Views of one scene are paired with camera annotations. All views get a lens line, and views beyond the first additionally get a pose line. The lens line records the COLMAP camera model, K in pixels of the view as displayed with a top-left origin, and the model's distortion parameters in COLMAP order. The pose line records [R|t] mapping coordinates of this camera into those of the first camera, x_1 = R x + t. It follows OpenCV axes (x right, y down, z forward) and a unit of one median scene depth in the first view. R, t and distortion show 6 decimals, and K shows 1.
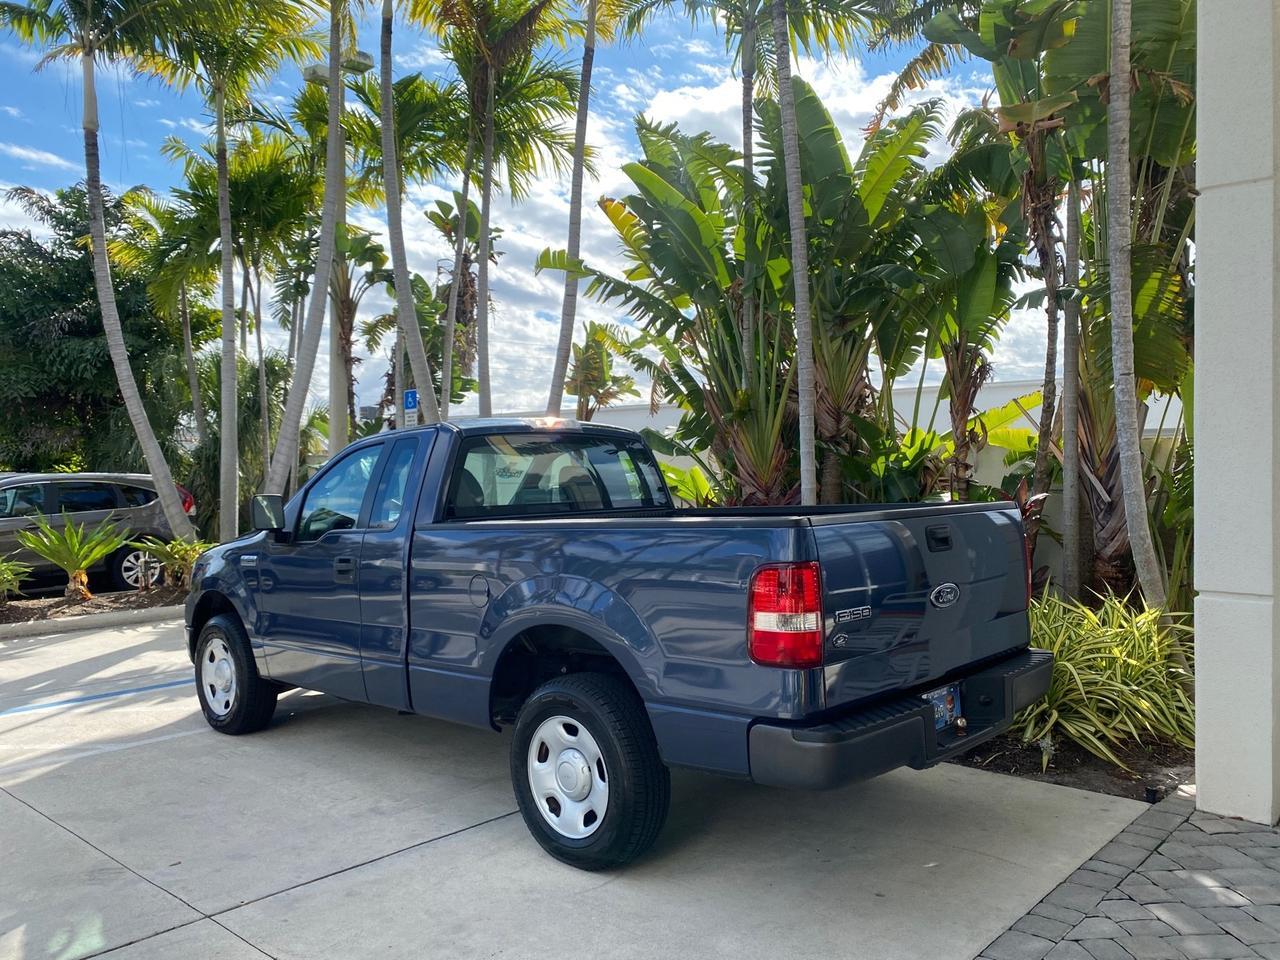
lens RADIAL K [[982.5, 0, 640.9], [0, 982.5, 476.1], [0, 0, 1]] dist [0.029602, -0.030762]
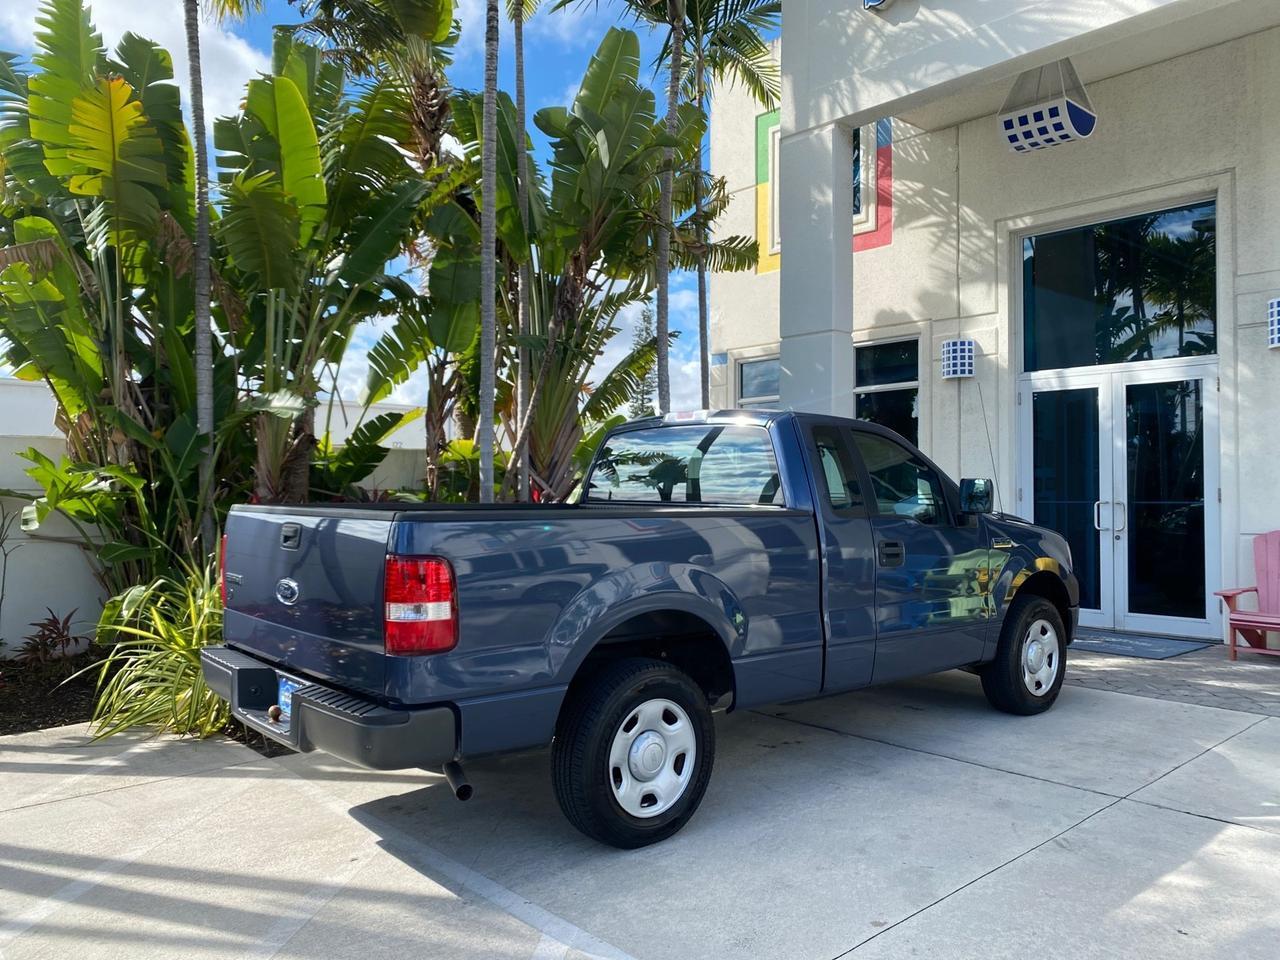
lens RADIAL K [[982.5, 0, 642.8], [0, 982.5, 477.4], [0, 0, 1]] dist [0.029602, -0.030762]
pose [[0.099177, 0.011916, 0.994998, -0.951043], [0.005437, 0.999907, -0.012516, 0.019803], [-0.995055, 0.006651, 0.099103, 0.791640]]
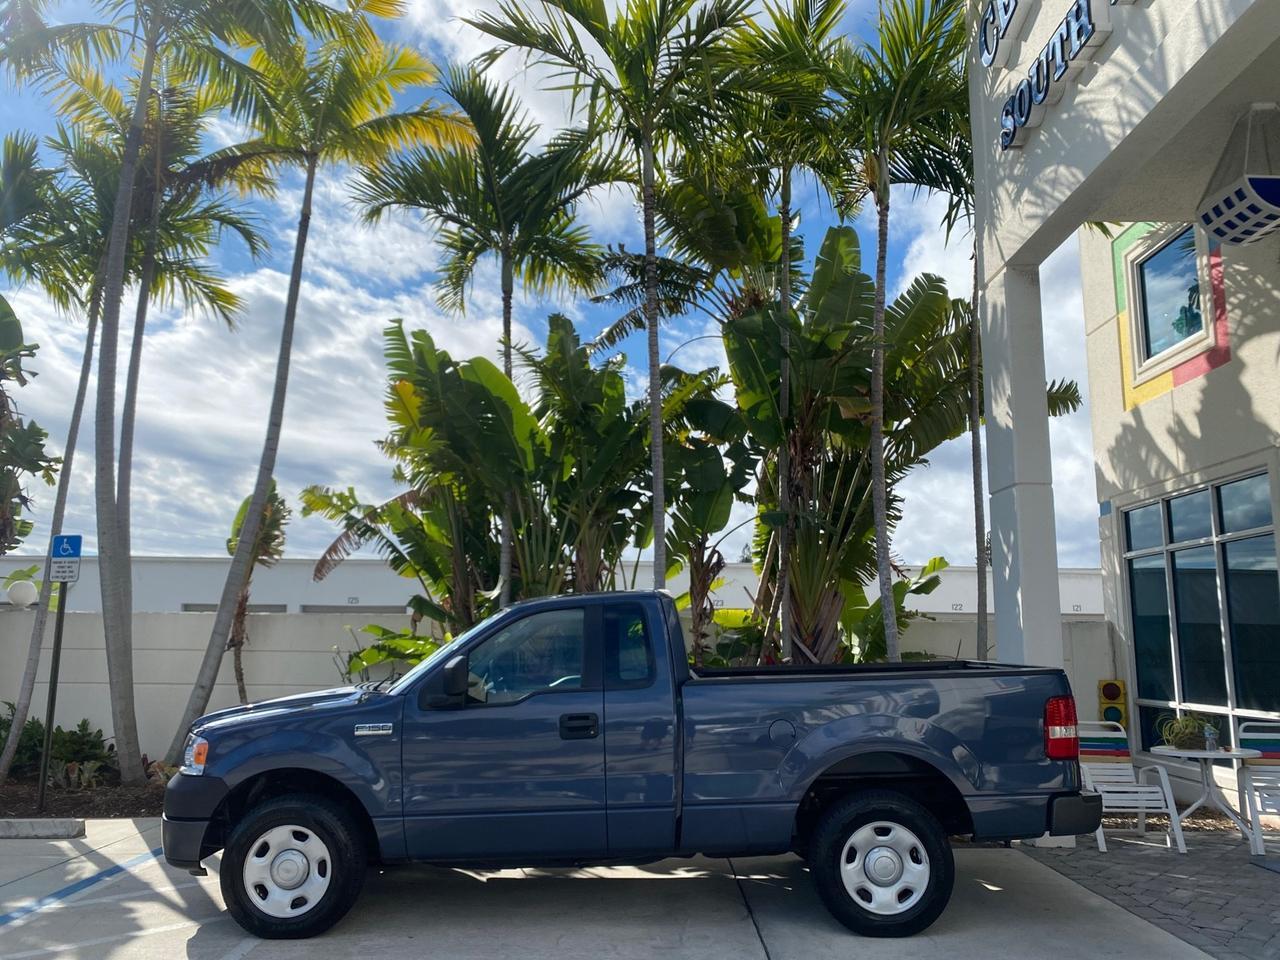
lens RADIAL K [[982.5, 0, 639.1], [0, 982.5, 480.8], [0, 0, 1]] dist [0.029602, -0.030762]
pose [[0.736816, 0.118551, 0.665618, -0.753484], [-0.006576, 0.985717, -0.168283, 0.007901], [-0.676061, 0.119616, 0.727072, 0.107271]]
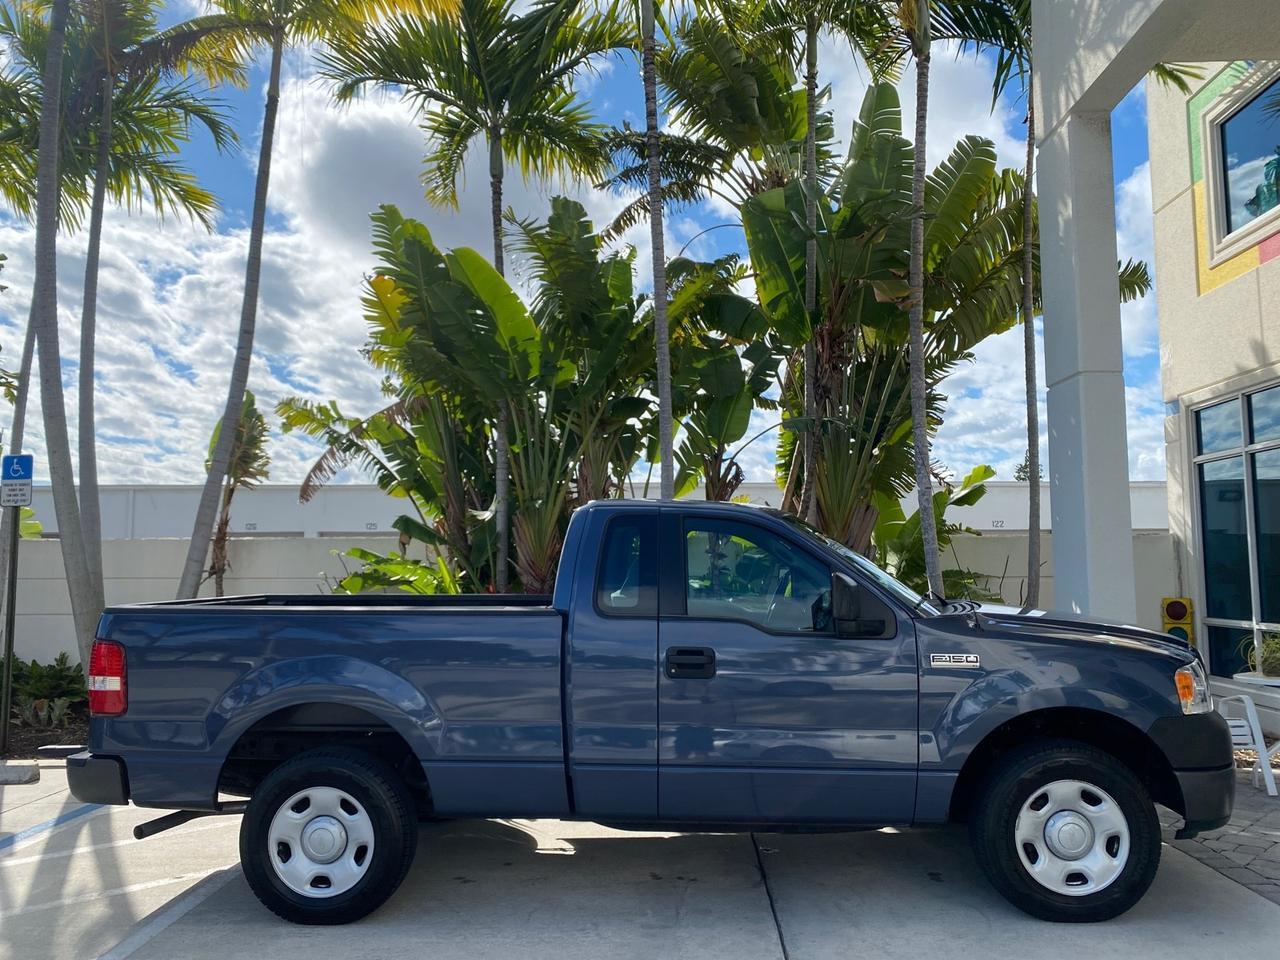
lens RADIAL K [[982.5, 0, 640.3], [0, 982.5, 478.2], [0, 0, 1]] dist [0.029602, -0.030762]
pose [[0.760062, 0.057589, 0.647294, -0.619117], [0.006410, 0.995353, -0.096082, 0.010844], [-0.649819, 0.077178, 0.756160, 0.201145]]
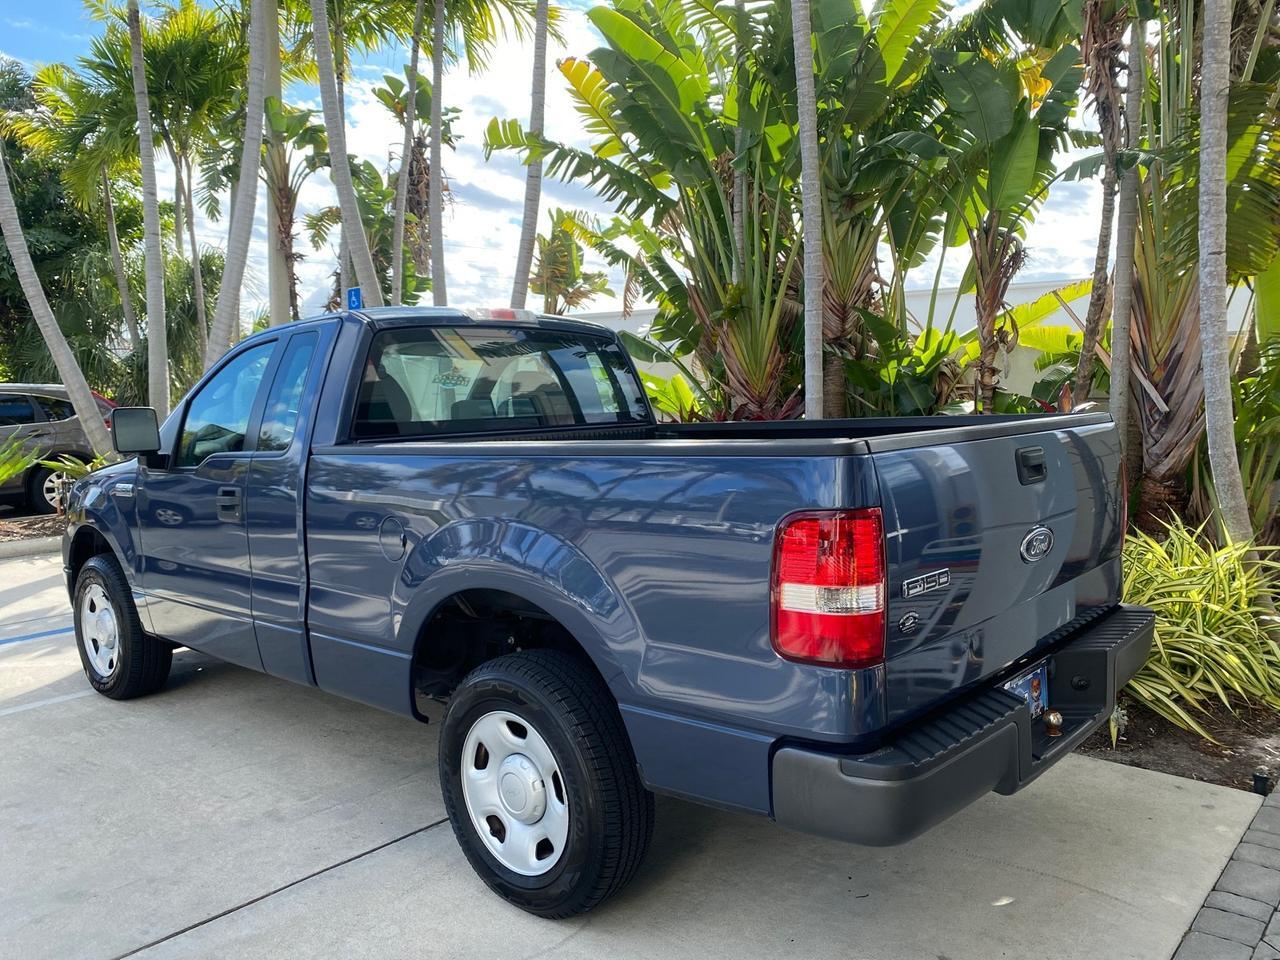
lens RADIAL K [[982.5, 0, 640.2], [0, 982.5, 474.2], [0, 0, 1]] dist [0.029602, -0.030762]
pose [[0.999740, -0.005403, 0.022159, 0.002724], [0.003432, 0.996110, 0.088055, 0.003338], [-0.022549, -0.087956, 0.995869, 0.170237]]
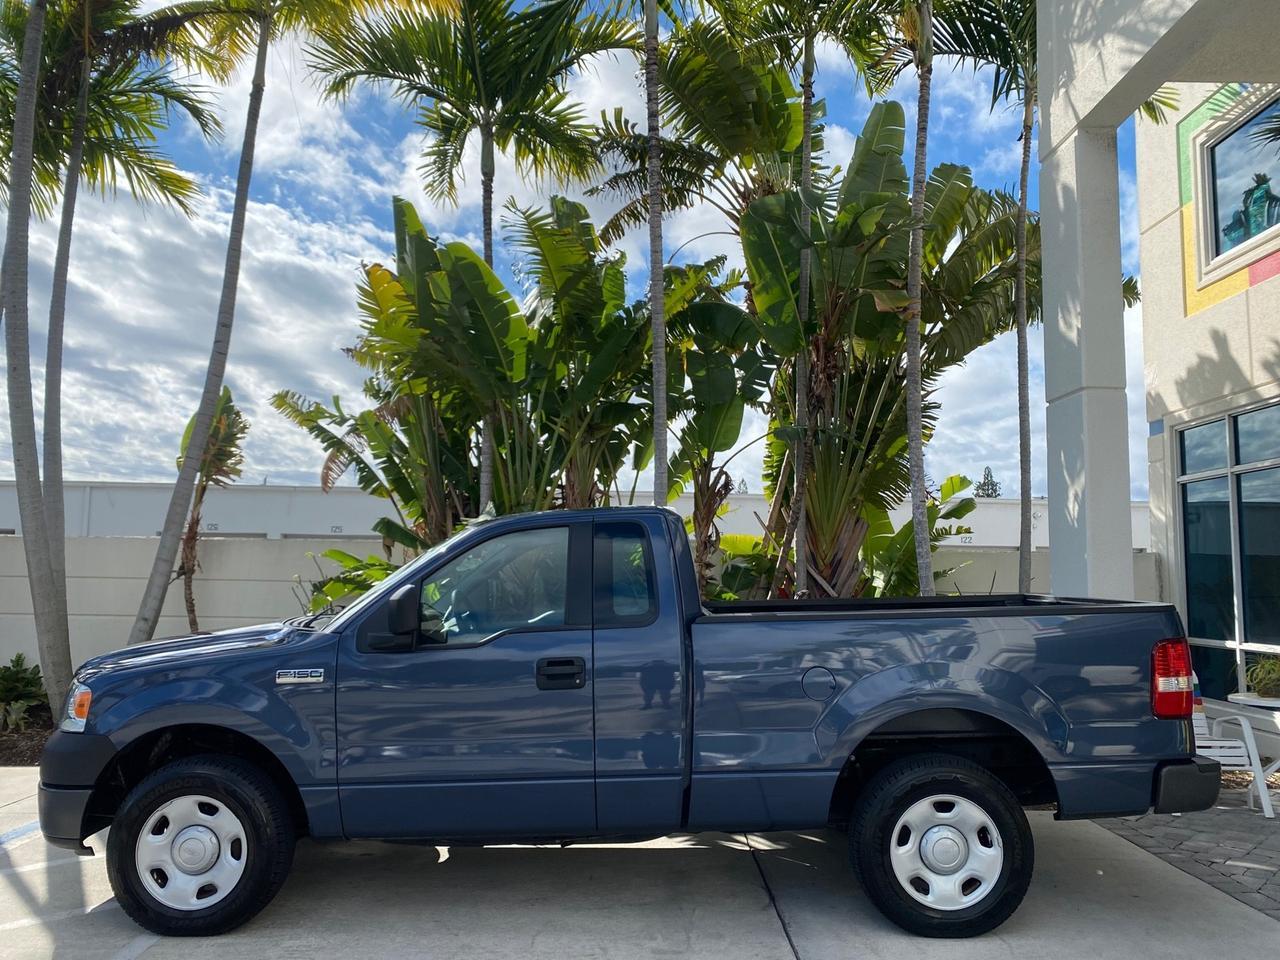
lens RADIAL K [[982.5, 0, 640.7], [0, 982.5, 475.7], [0, 0, 1]] dist [0.029602, -0.030762]
pose [[0.733049, 0.082615, 0.675140, -0.629857], [-0.012162, 0.994029, -0.108432, 0.012028], [-0.680067, 0.071275, 0.729677, 0.244305]]
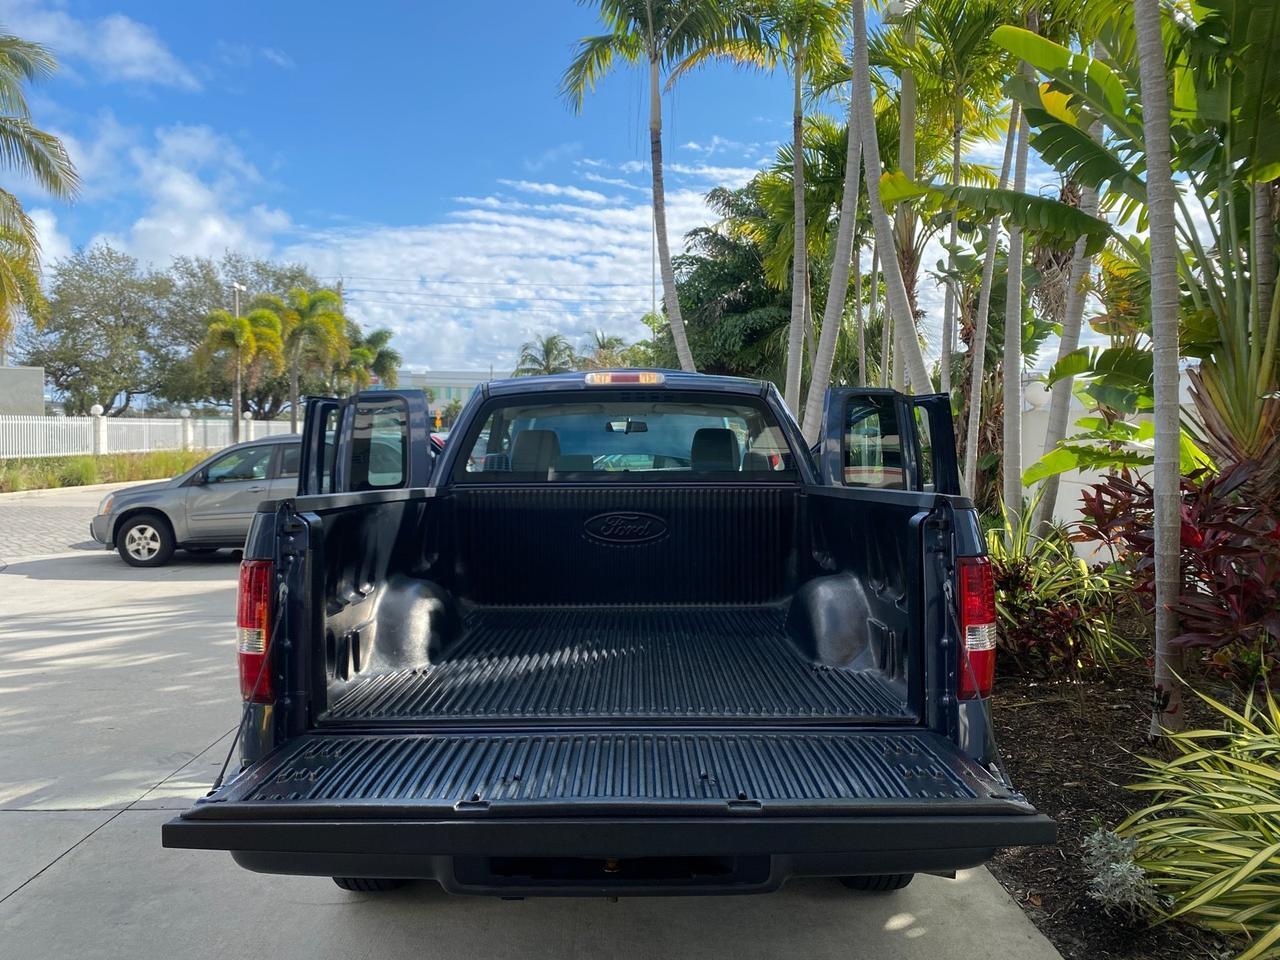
lens RADIAL K [[982.5, 0, 640.9], [0, 982.5, 472.6], [0, 0, 1]] dist [0.029602, -0.030762]
pose [[0.689597, 0.034296, -0.723381, 0.433022], [-0.008899, 0.999204, 0.038890, -0.003162], [0.724139, -0.020381, 0.689353, 0.343199]]
